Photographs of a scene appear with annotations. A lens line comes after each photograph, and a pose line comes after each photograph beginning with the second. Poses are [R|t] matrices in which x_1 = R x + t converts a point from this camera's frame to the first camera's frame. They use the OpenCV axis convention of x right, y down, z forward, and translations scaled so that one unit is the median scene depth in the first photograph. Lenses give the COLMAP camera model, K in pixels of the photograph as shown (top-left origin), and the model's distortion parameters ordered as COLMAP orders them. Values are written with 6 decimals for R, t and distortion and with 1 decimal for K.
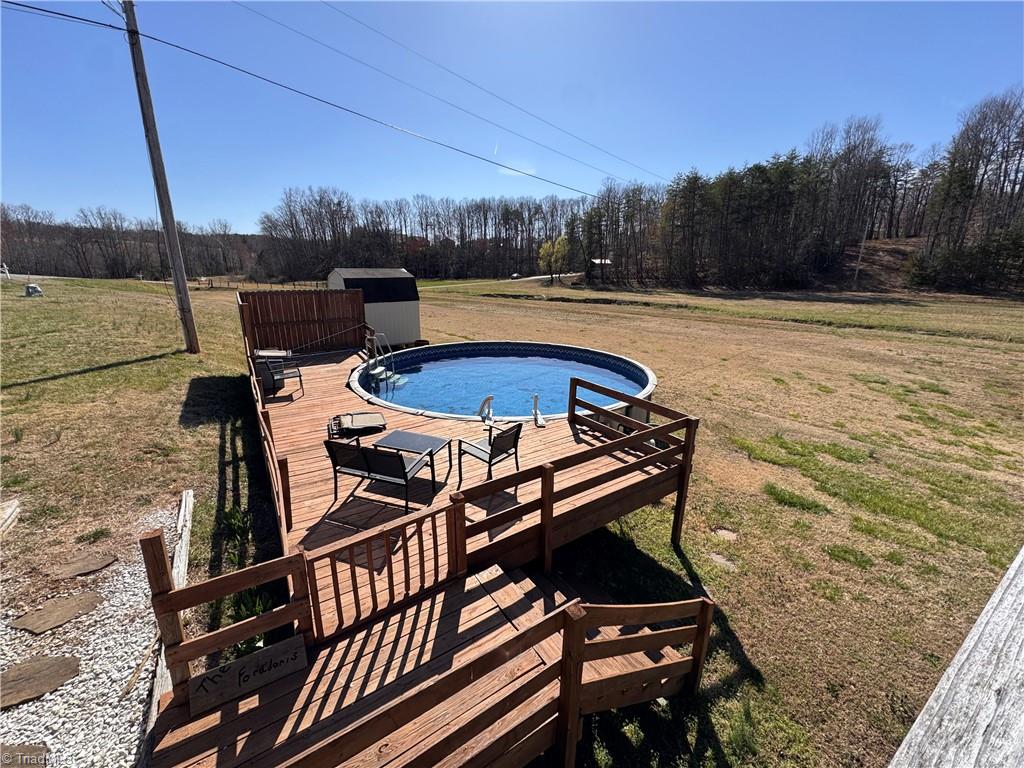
lens RADIAL K [[409.3, 0, 510.6], [0, 409.3, 382.8], [0, 0, 1]] dist [-0.001263, 0.000325]
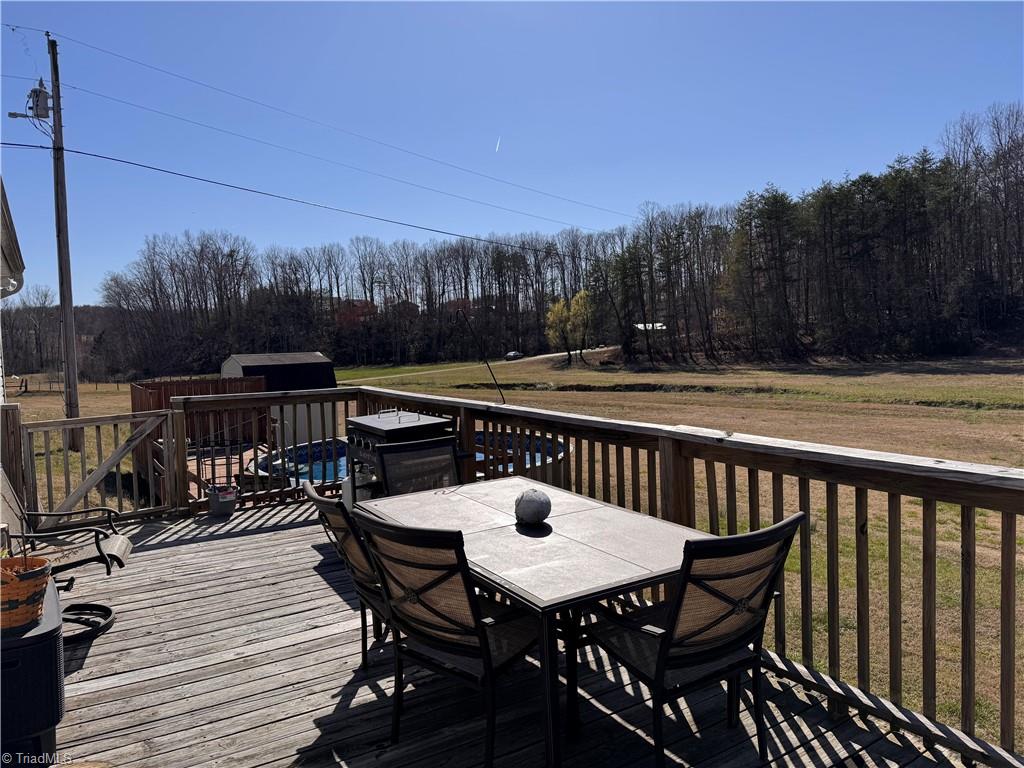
lens RADIAL K [[712.4, 0, 512.0], [0, 712.4, 384.0], [0, 0, 1]] dist [0.109602, -0.130201]
pose [[0.999135, -0.040700, -0.008507, 0.073370], [0.037938, 0.976086, -0.214050, 0.057623], [0.017015, 0.213542, 0.976786, -0.202674]]
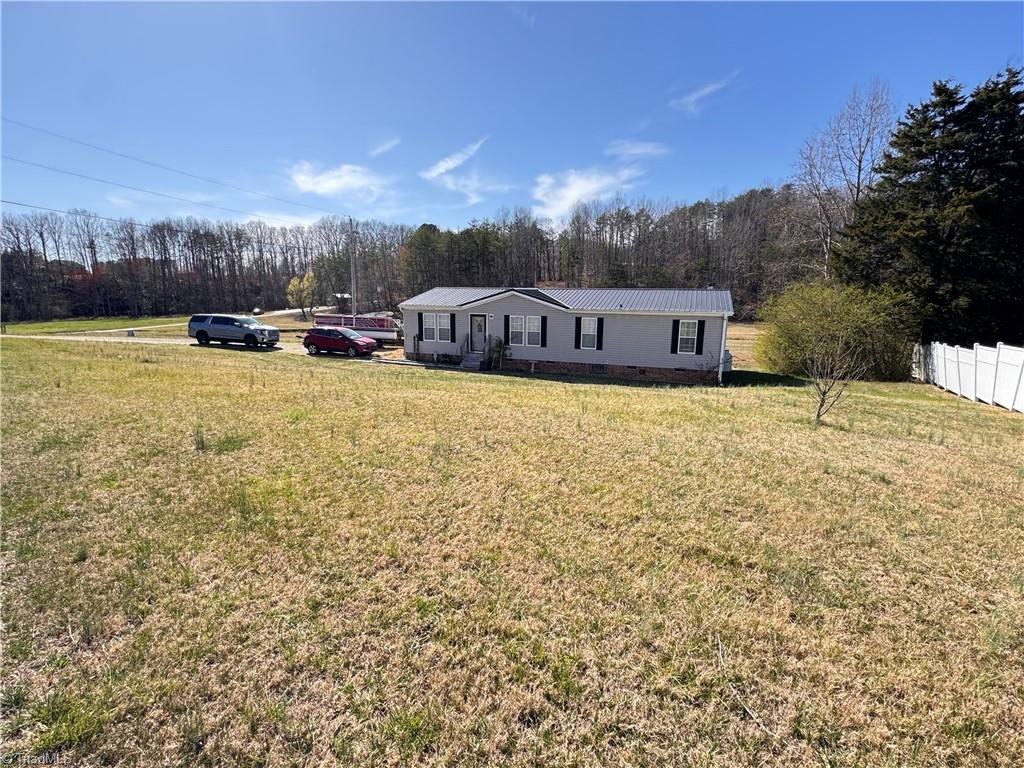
lens RADIAL K [[488.0, 0, 512.0], [0, 488.0, 384.0], [0, 0, 1]] dist [-0.004767, -0.000299]
pose [[0.809669, -0.107643, 0.576930, -0.709464], [0.162638, 0.985689, -0.044339, 0.205825], [-0.563901, 0.129730, 0.815589, -0.933672]]
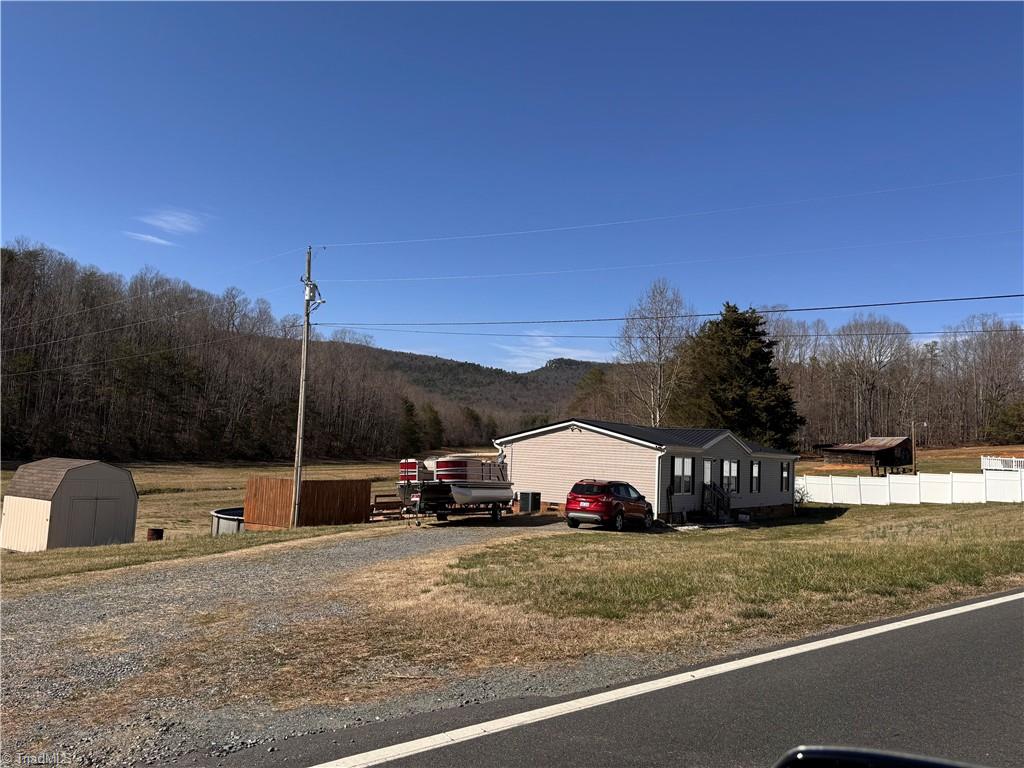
lens RADIAL K [[765.8, 0, 506.2], [0, 765.8, 385.5], [0, 0, 1]] dist [0.141750, -0.234122]
pose [[-0.326560, 0.053882, 0.943639, -1.331549], [0.218550, 0.975622, 0.019924, -0.169560], [-0.919562, 0.212739, -0.330375, 0.438623]]
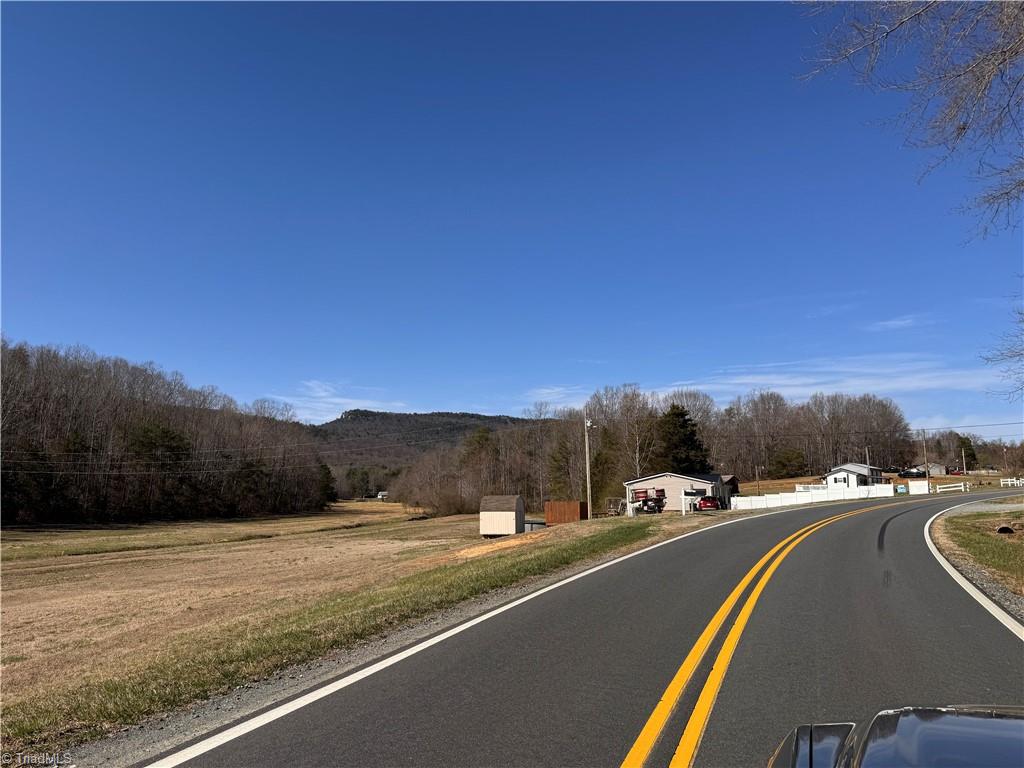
lens RADIAL K [[765.8, 0, 506.2], [0, 765.8, 385.5], [0, 0, 1]] dist [0.141750, -0.234122]
pose [[-0.567730, 0.117005, 0.814857, -2.128957], [0.226947, 0.973735, 0.018301, -0.533051], [-0.791314, 0.195319, -0.579373, 1.870500]]
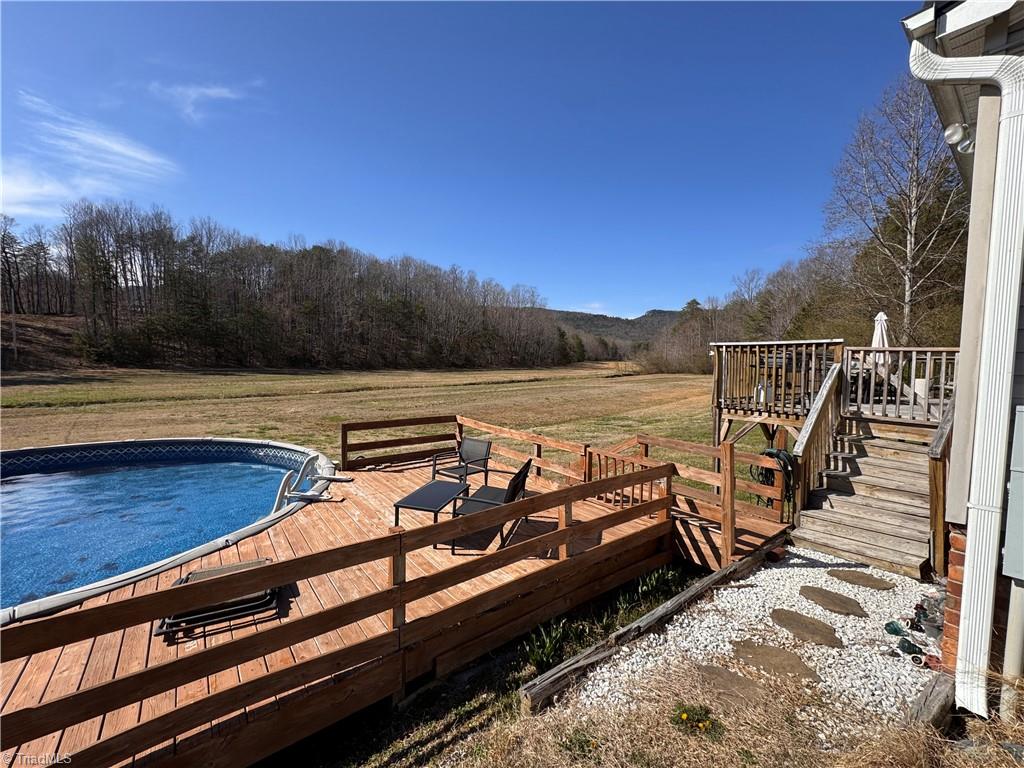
lens RADIAL K [[409.3, 0, 510.6], [0, 409.3, 382.8], [0, 0, 1]] dist [-0.001263, 0.000325]
pose [[-0.068461, -0.066122, 0.995460, -0.214755], [0.255140, 0.963459, 0.081543, -0.022911], [-0.964477, 0.259565, -0.049089, 0.156696]]
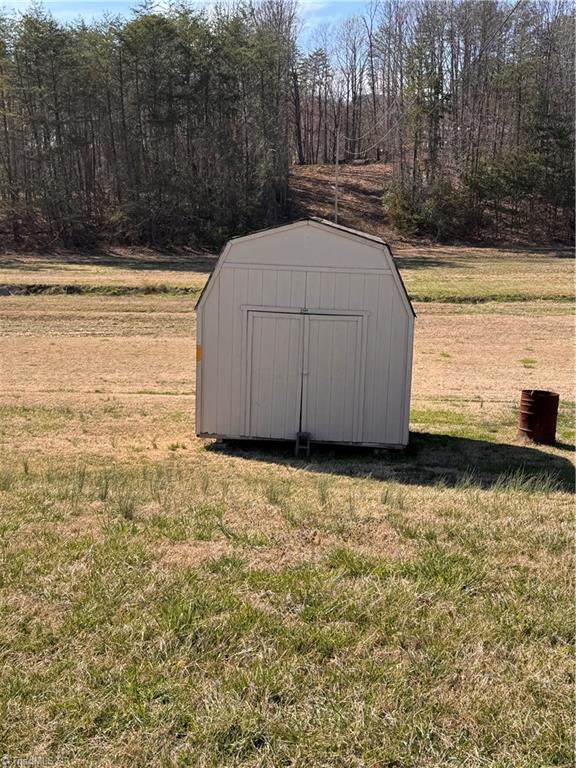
lens RADIAL K [[934.1, 0, 288.0], [0, 934.1, 384.0], [0, 0, 1]] dist [0.053054, 0.004084]
pose [[0.675130, -0.136255, 0.725006, -0.619657], [0.200540, 0.979682, -0.002626, -0.091668], [-0.709917, 0.147166, 0.688738, 0.305913]]
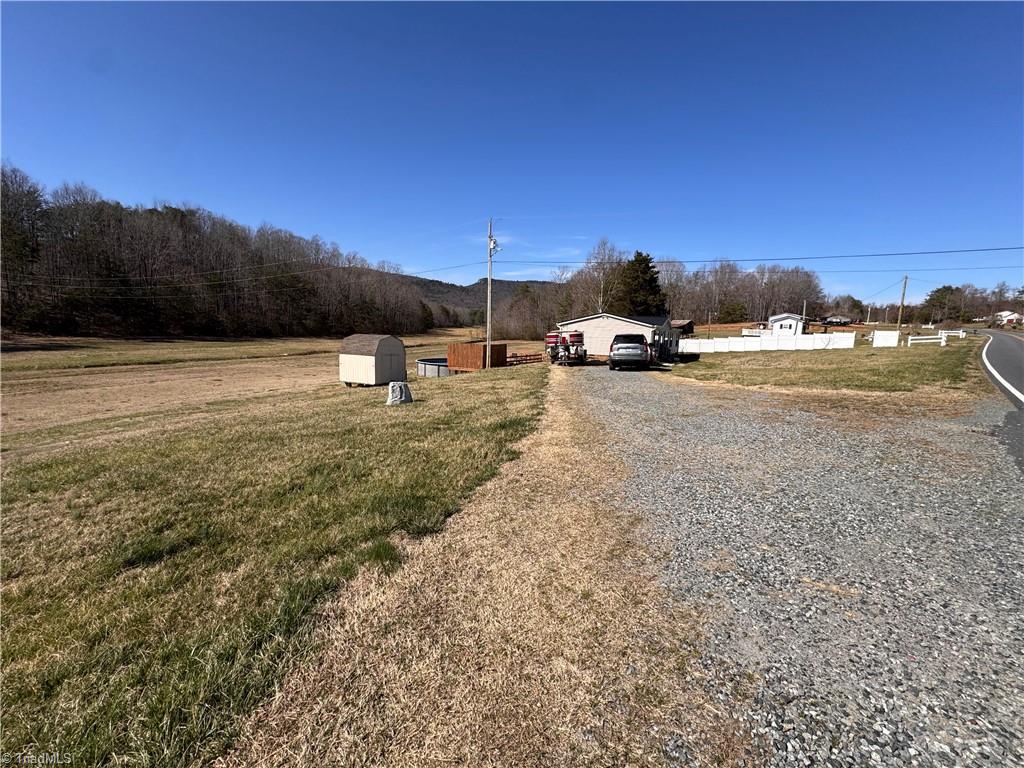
lens RADIAL K [[409.3, 0, 510.6], [0, 409.3, 382.8], [0, 0, 1]] dist [-0.001263, 0.000325]
pose [[-0.449079, -0.138928, 0.882625, -1.252039], [0.211640, 0.943186, 0.256143, -0.249286], [-0.868065, 0.301827, -0.394162, 0.763021]]
